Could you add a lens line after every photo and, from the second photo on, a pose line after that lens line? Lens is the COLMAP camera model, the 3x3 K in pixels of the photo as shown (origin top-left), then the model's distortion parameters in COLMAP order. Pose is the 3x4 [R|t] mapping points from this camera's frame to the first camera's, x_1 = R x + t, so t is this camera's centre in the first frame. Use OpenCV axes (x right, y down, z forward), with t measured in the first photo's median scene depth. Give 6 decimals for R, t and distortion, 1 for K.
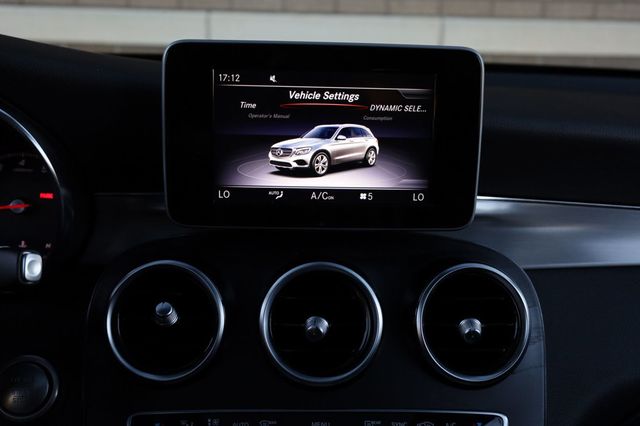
lens RADIAL K [[639.3, 0, 320.0], [0, 639.3, 213.0], [0, 0, 1]] dist [0.006482, 0.008157]
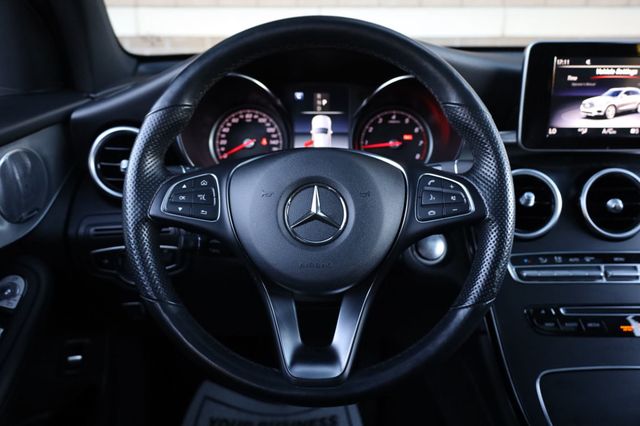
lens RADIAL K [[531.4, 0, 323.6], [0, 531.4, 213.6], [0, 0, 1]] dist [-0.002628, -0.001369]
pose [[0.999148, -0.010073, -0.040011, -0.713869], [0.013007, 0.997191, 0.073766, 0.079030], [0.039155, -0.074223, 0.996473, -0.465910]]
